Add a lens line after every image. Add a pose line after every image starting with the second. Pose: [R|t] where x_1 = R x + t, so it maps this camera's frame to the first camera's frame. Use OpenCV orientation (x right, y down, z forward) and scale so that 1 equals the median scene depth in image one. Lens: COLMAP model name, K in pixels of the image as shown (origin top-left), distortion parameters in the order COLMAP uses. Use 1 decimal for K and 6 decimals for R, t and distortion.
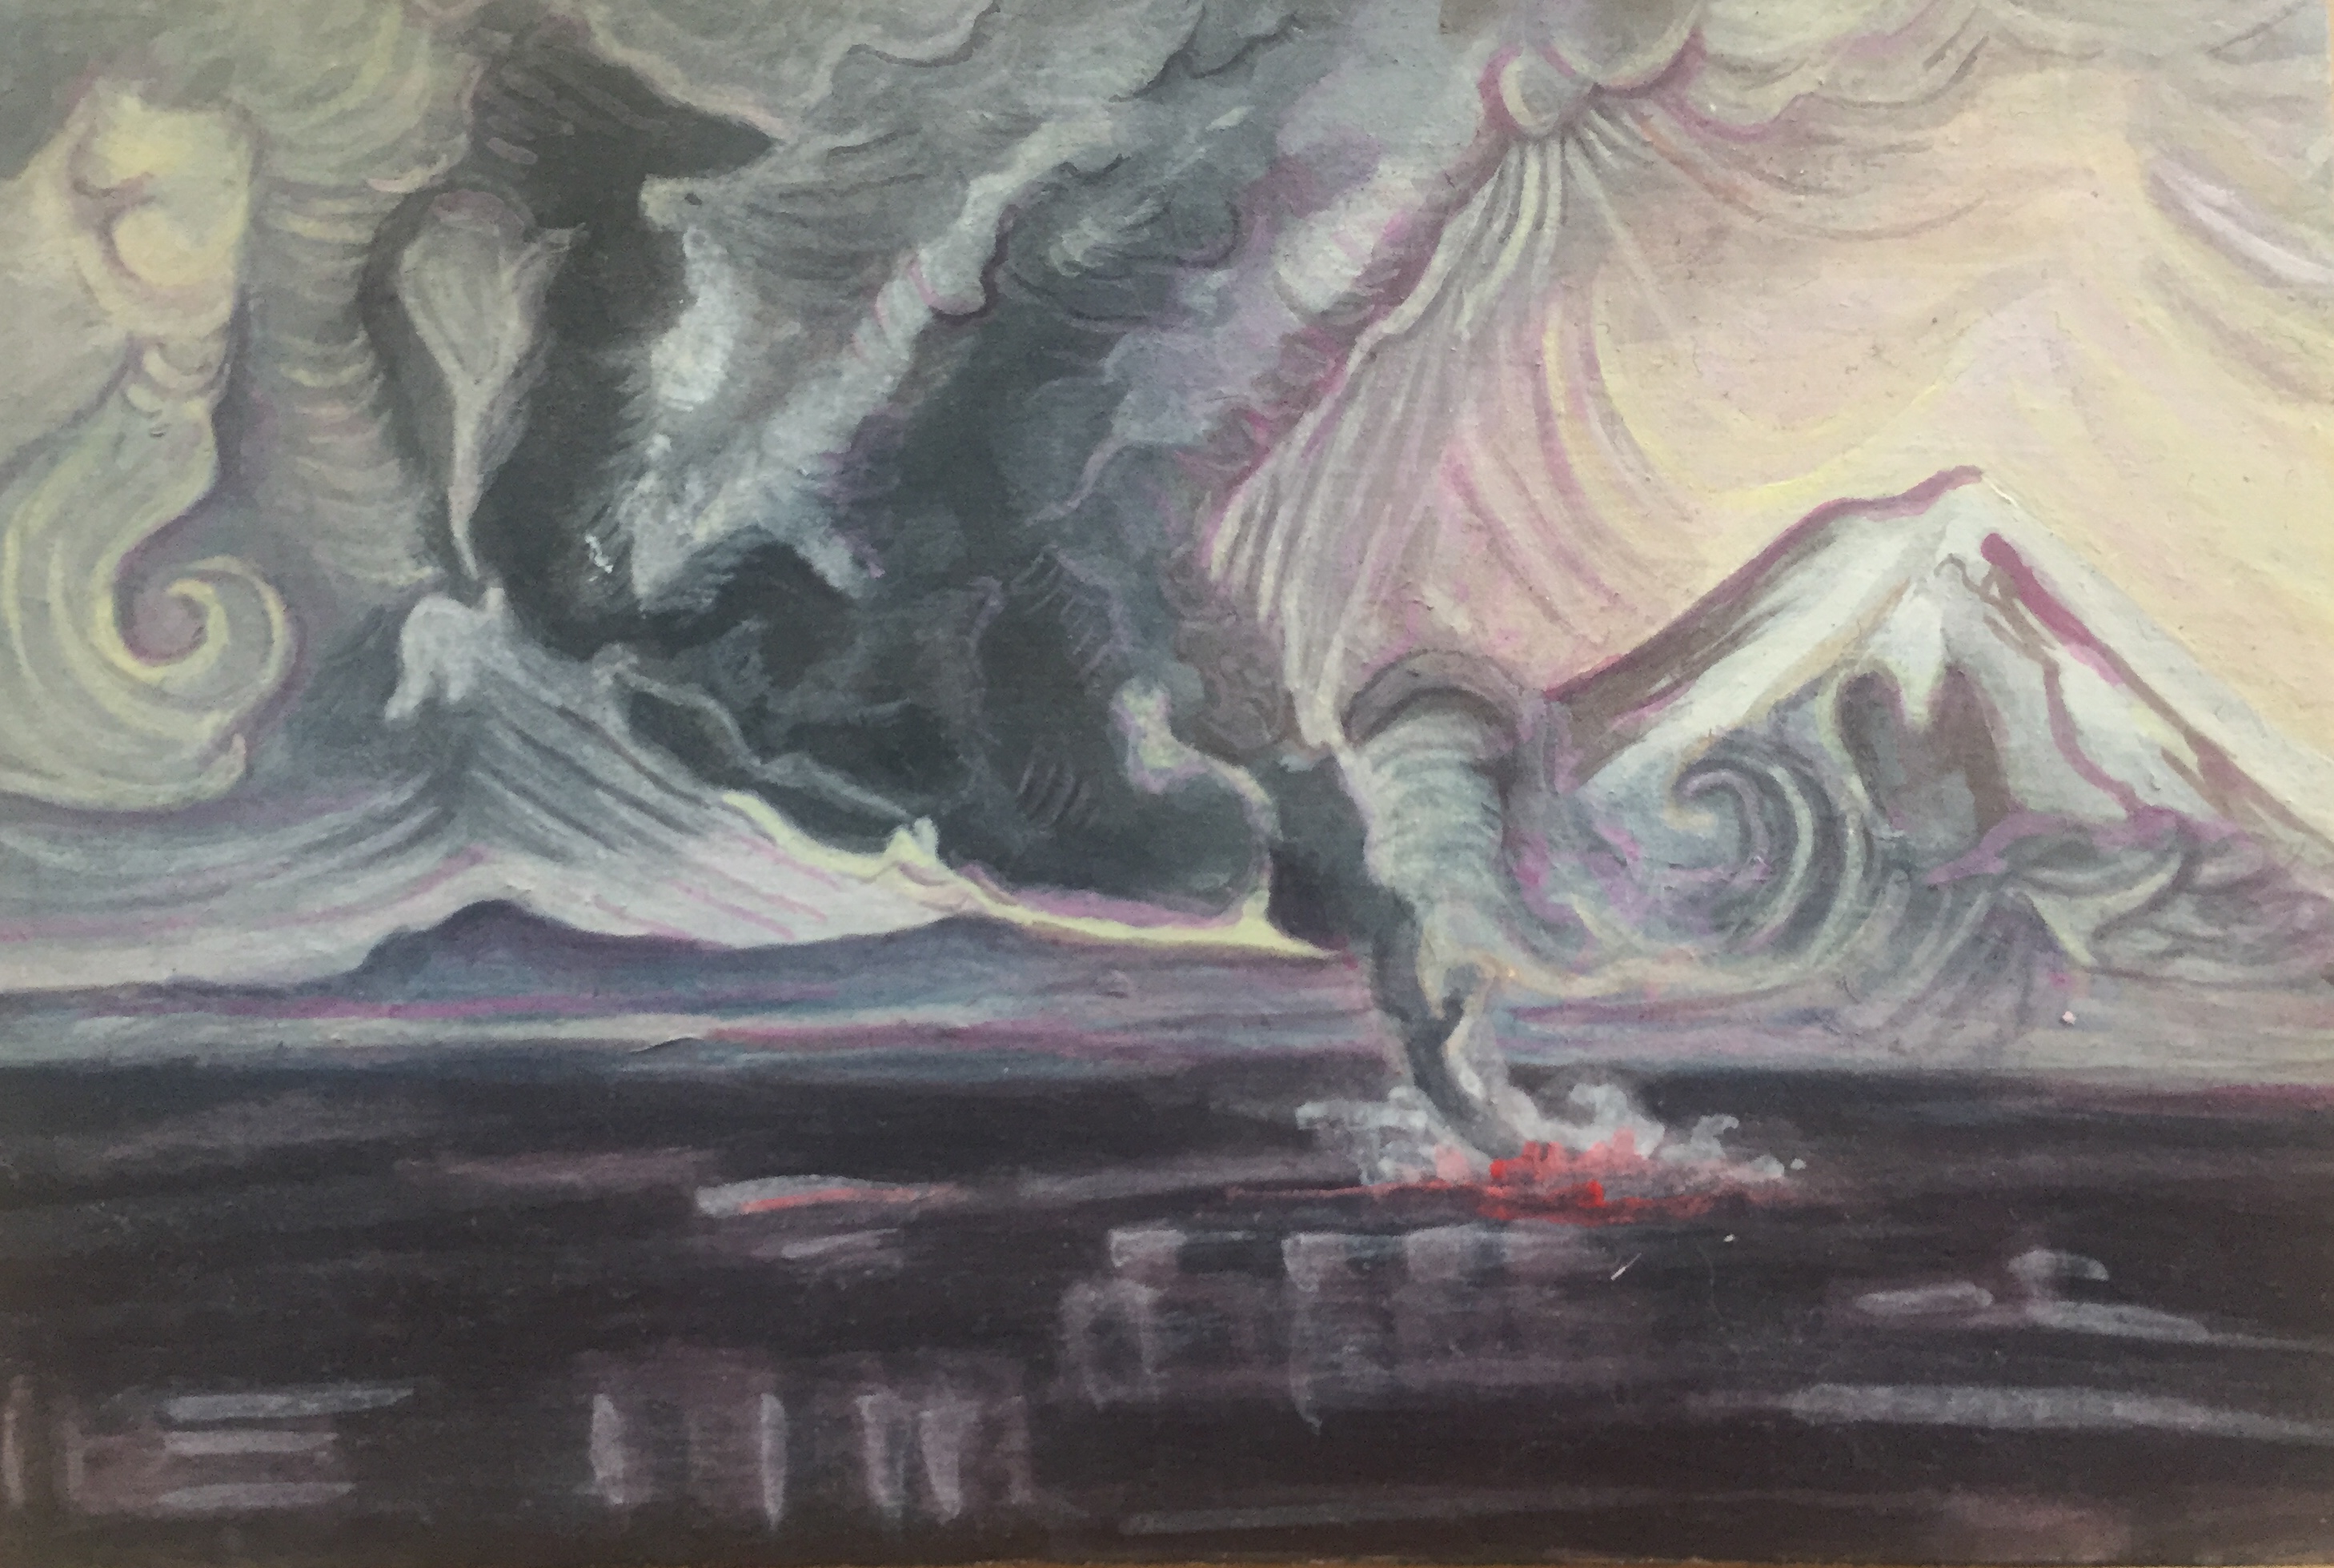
lens RADIAL K [[1953.5, 0, 1166.9], [0, 1953.5, 799.0], [0, 0, 1]] dist [0.008398, 0.005629]
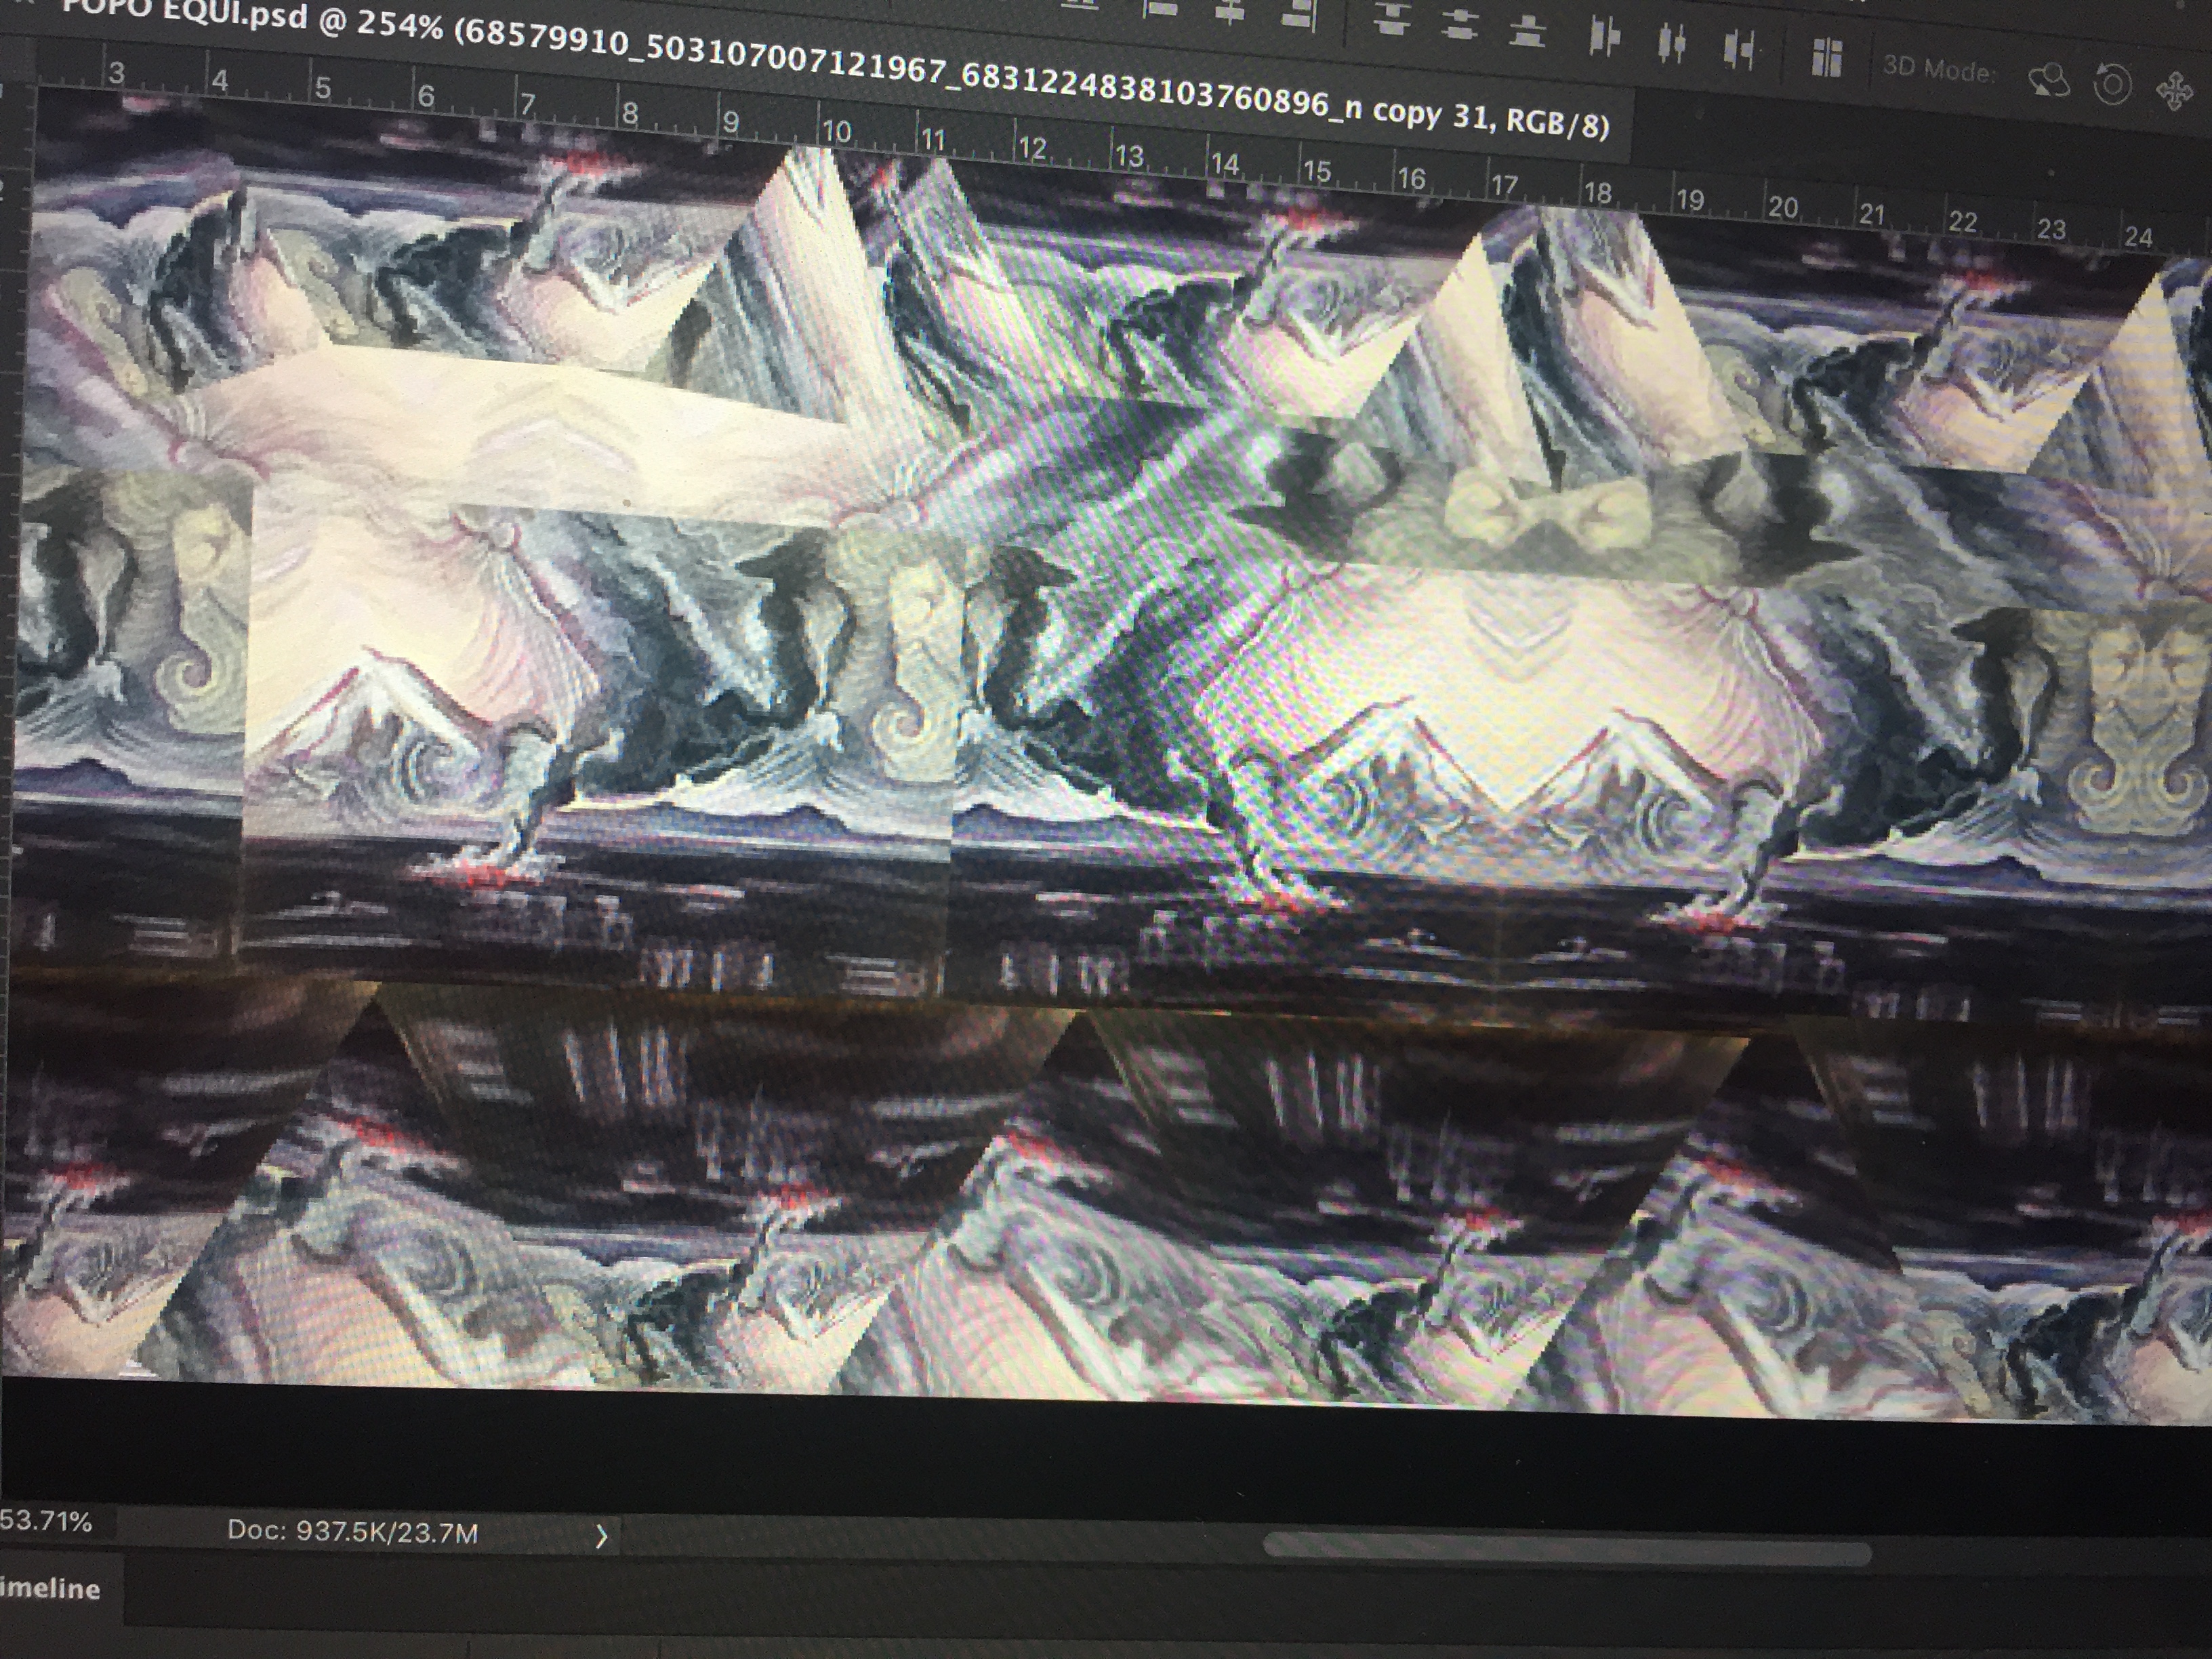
lens RADIAL K [[1868.4, 0, 1104.9], [0, 1868.4, 826.6], [0, 0, 1]] dist [-0.002651, -0.052618]
pose [[0.967520, 0.058097, -0.246029, 0.663582], [-0.055136, 0.998300, 0.018912, 0.020589], [0.246710, -0.004732, 0.969078, -2.103528]]
